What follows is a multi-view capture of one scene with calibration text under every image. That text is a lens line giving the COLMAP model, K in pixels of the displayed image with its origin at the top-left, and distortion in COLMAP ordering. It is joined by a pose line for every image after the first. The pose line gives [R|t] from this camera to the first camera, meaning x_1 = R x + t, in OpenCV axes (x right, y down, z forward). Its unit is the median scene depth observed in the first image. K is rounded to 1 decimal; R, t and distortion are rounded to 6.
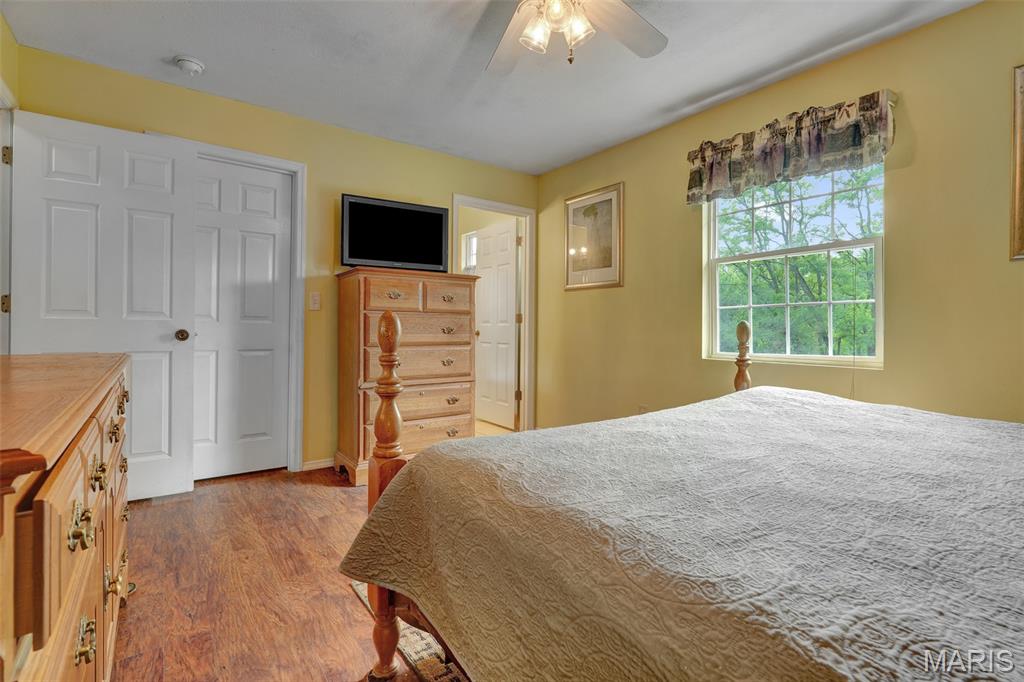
lens RADIAL K [[470.7, 0, 509.2], [0, 470.7, 325.9], [0, 0, 1]] dist [-0.002513, 0.000444]
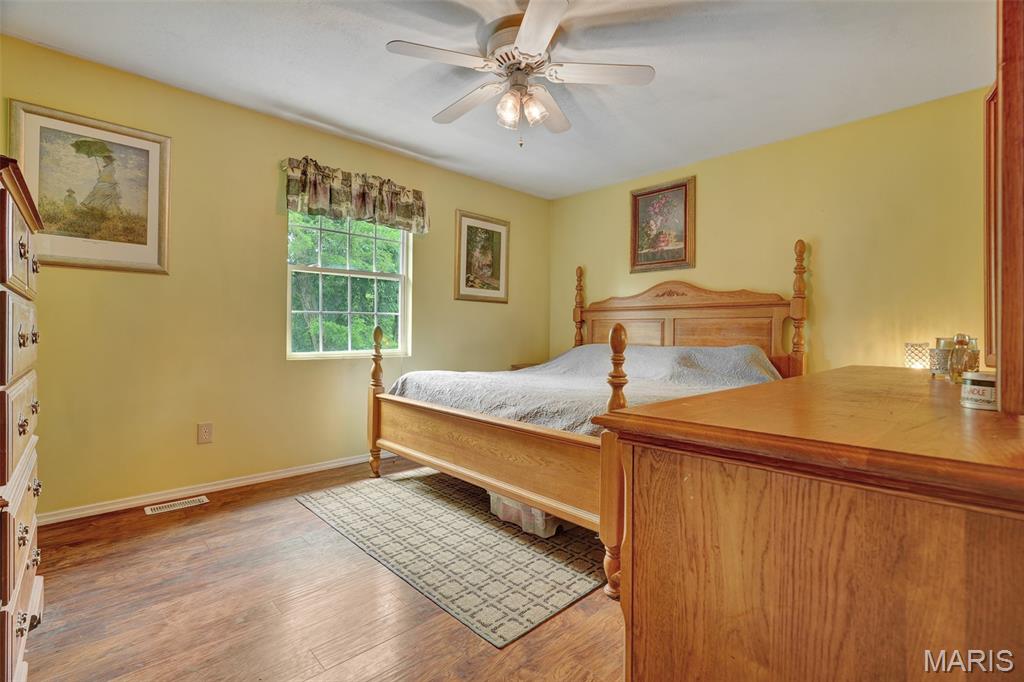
lens RADIAL K [[470.7, 0, 509.2], [0, 470.7, 325.9], [0, 0, 1]] dist [-0.002513, 0.000444]
pose [[-0.118981, 0.007098, 0.992871, -0.764830], [-0.012548, 0.999884, -0.008652, -0.003099], [-0.992817, -0.013488, -0.118878, 0.721495]]
